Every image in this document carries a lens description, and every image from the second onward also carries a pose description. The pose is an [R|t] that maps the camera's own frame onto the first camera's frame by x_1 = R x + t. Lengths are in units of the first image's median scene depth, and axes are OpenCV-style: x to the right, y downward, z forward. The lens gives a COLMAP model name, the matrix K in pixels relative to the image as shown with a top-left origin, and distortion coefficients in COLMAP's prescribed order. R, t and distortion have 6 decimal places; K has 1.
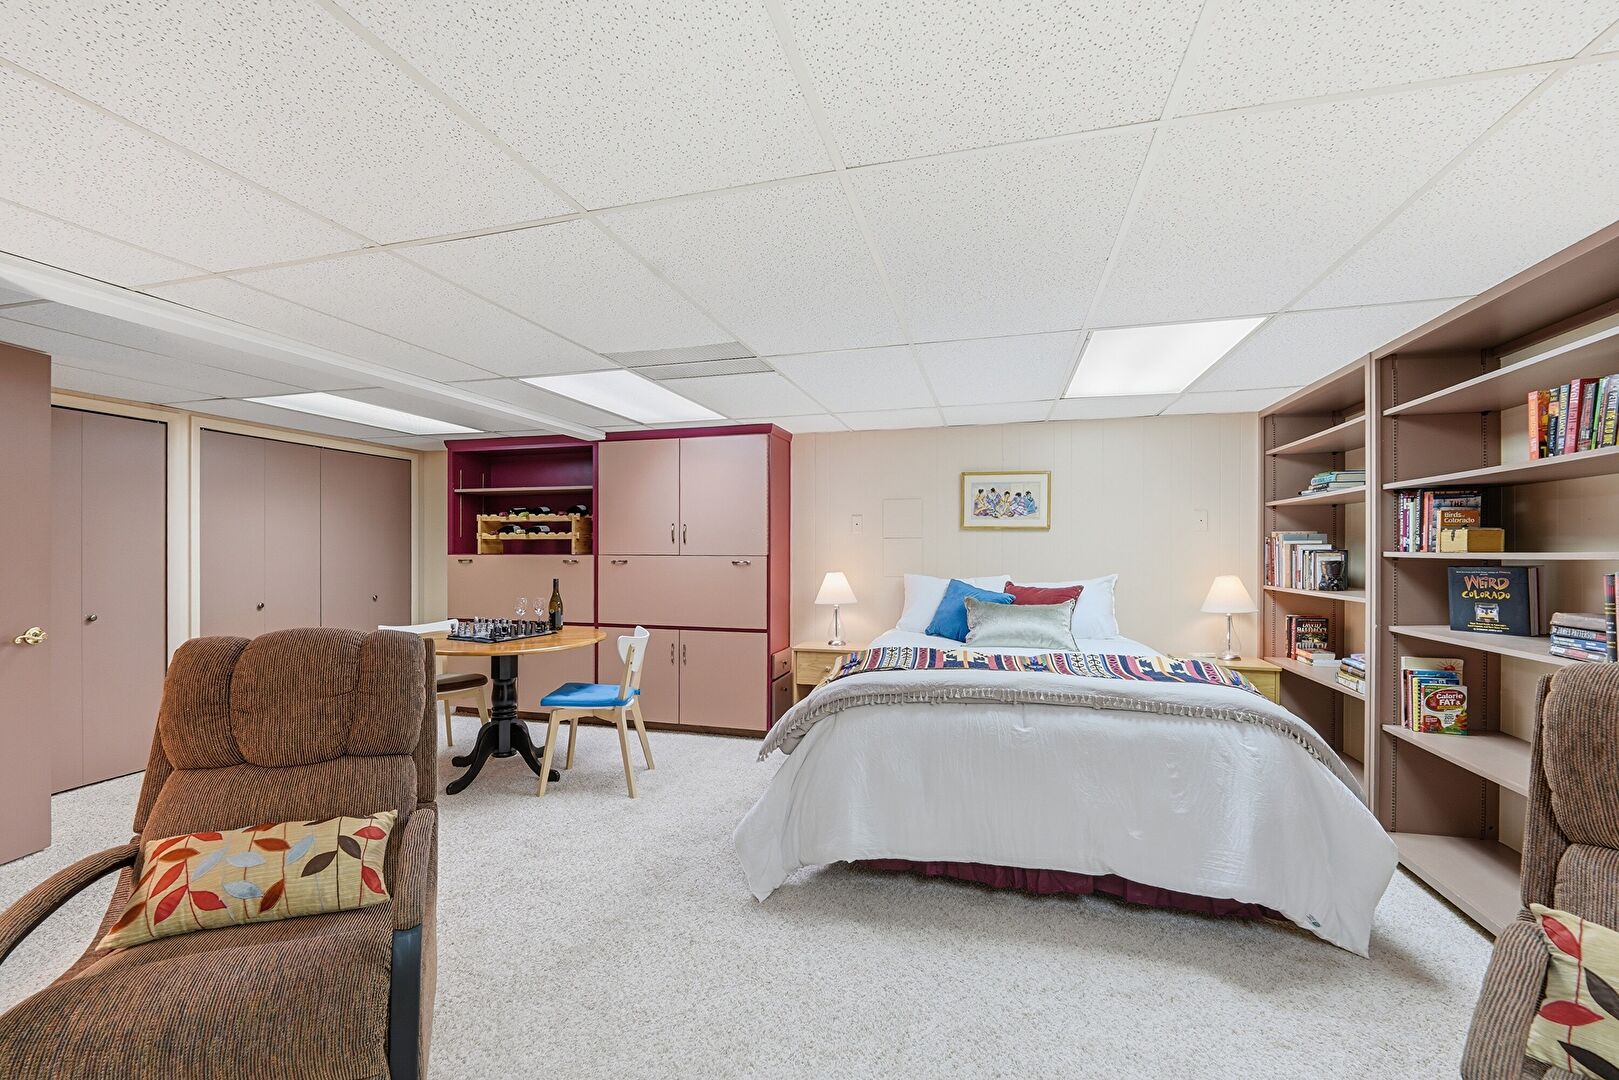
lens RADIAL K [[659.3, 0, 800.4], [0, 659.3, 547.2], [0, 0, 1]] dist [-0.007490, -0.001440]
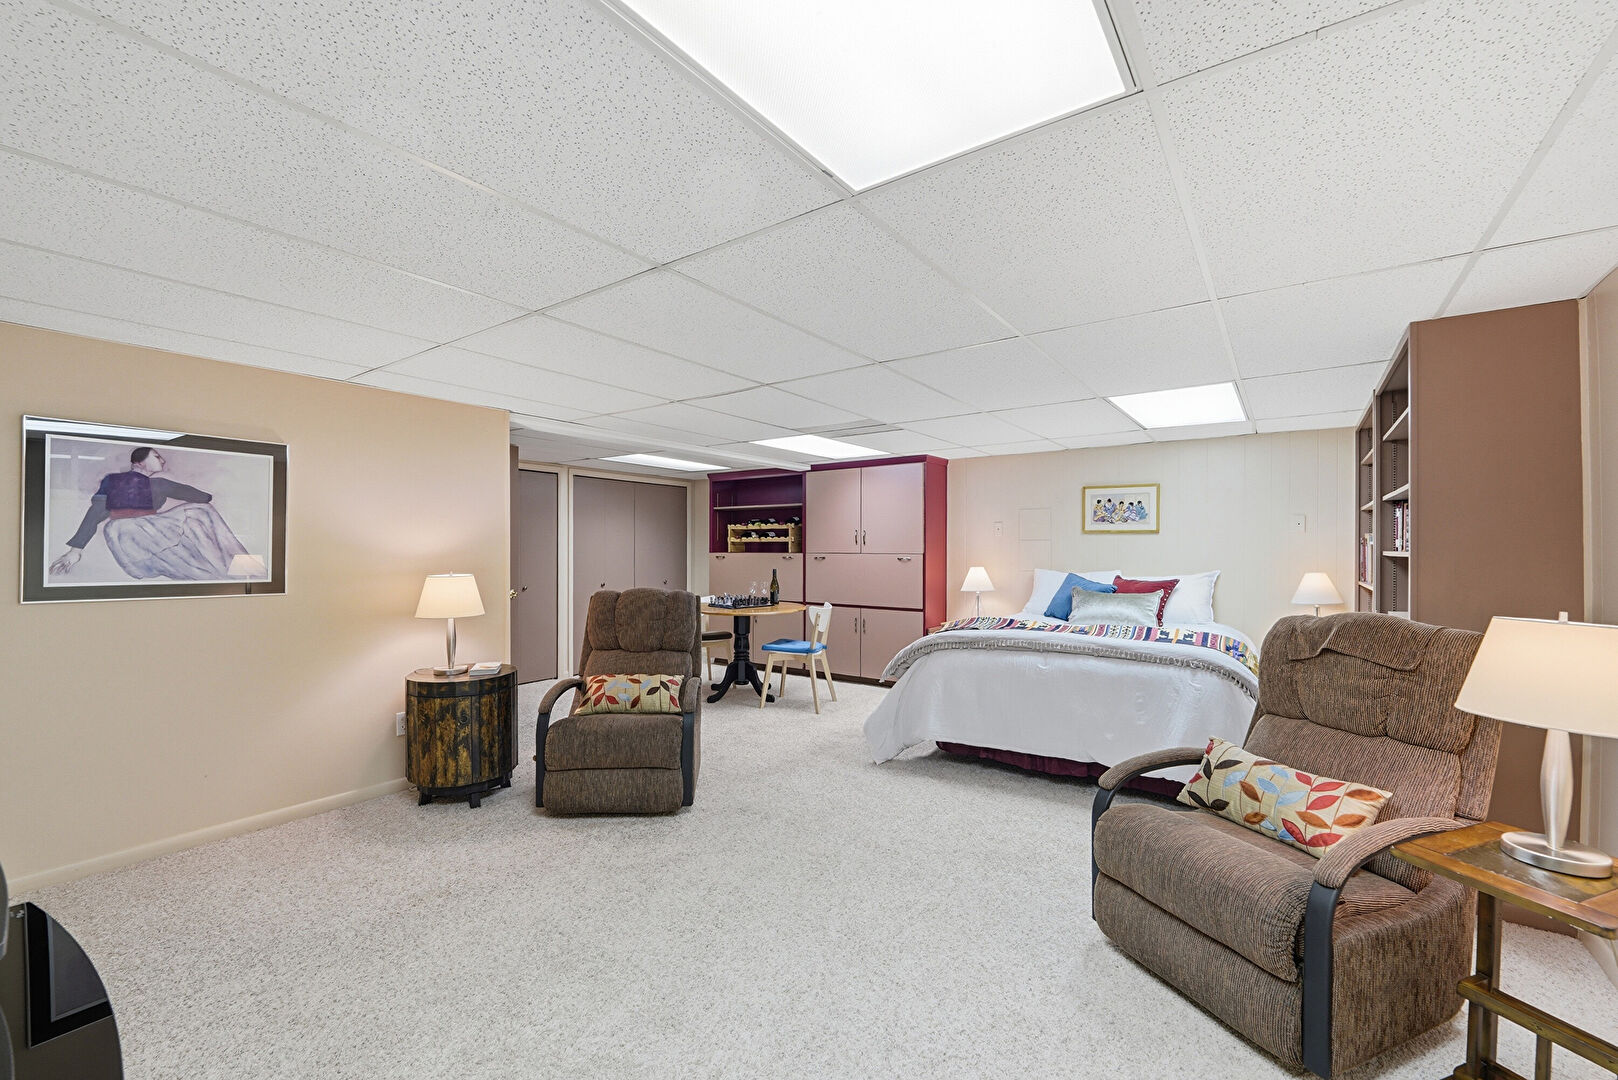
lens RADIAL K [[658.9, 0, 820.9], [0, 658.9, 544.7], [0, 0, 1]] dist [-0.007490, -0.001440]
pose [[0.946474, -0.001351, -0.322777, 0.198543], [-0.000028, 0.999991, -0.004269, -0.000006], [0.322780, 0.004050, 0.946465, -0.353004]]
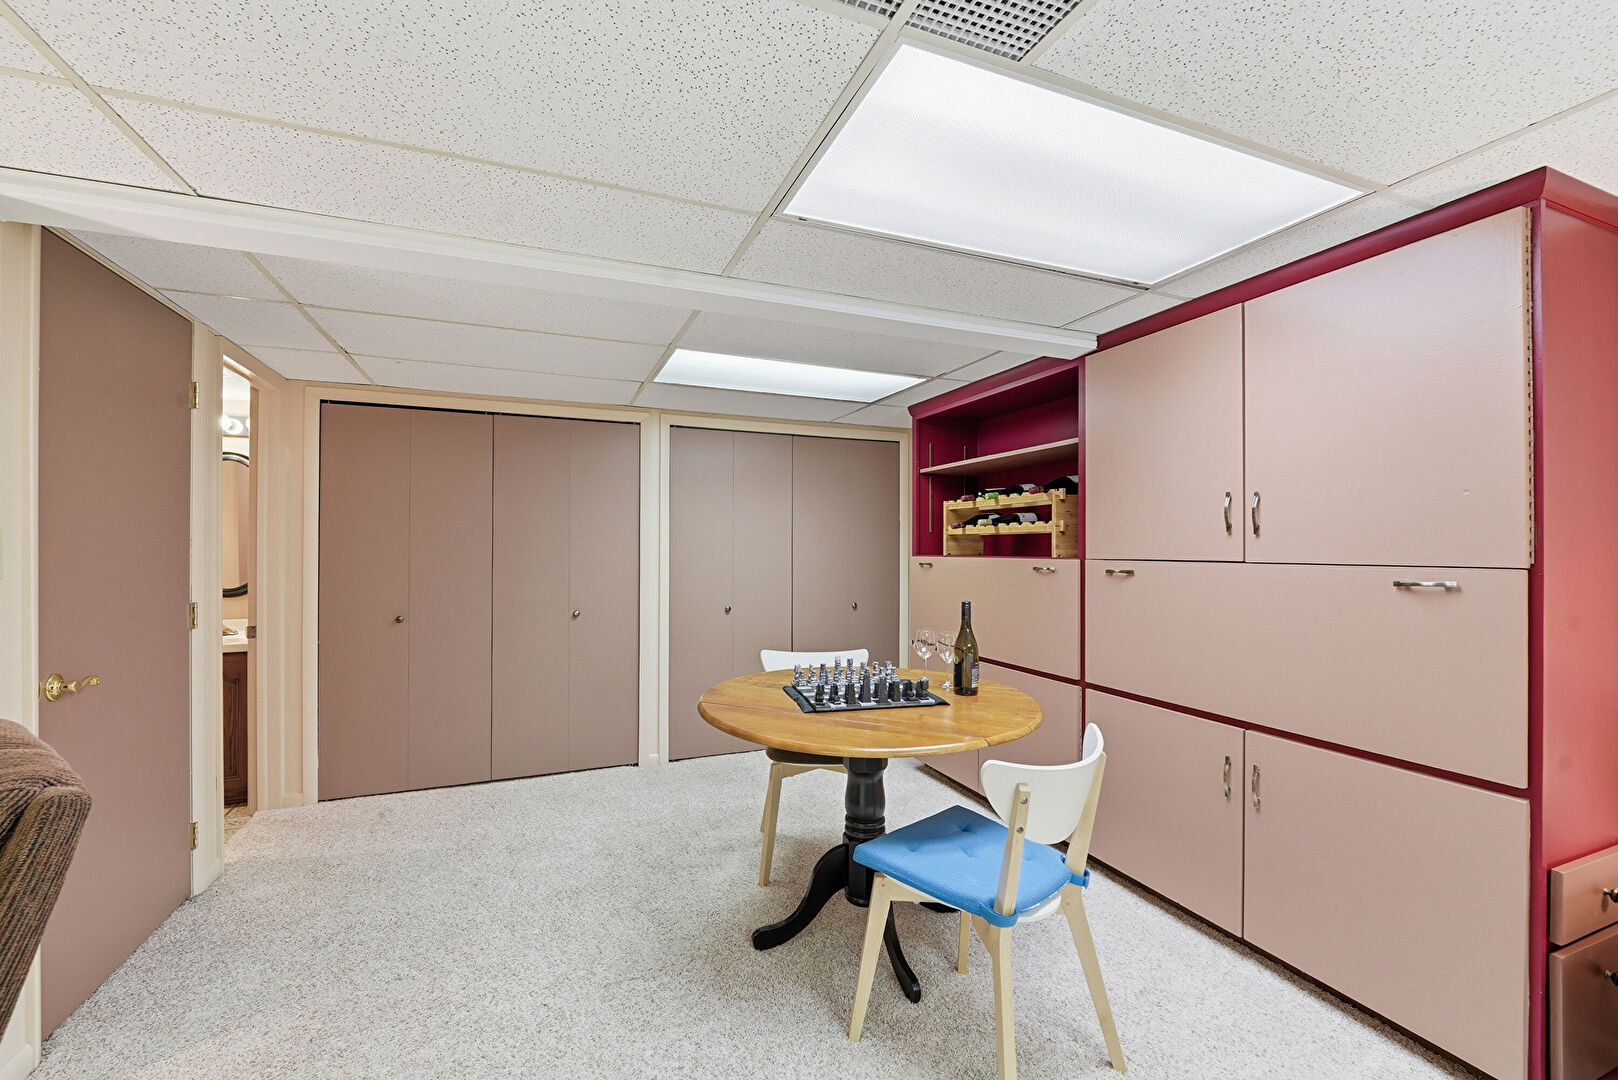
lens RADIAL K [[658.9, 0, 804.1], [0, 658.9, 545.4], [0, 0, 1]] dist [-0.007490, -0.001440]
pose [[0.609174, -0.004287, -0.793025, -0.013410], [0.002690, 0.999991, -0.003340, 0.001398], [0.793032, -0.000098, 0.609180, 0.546865]]
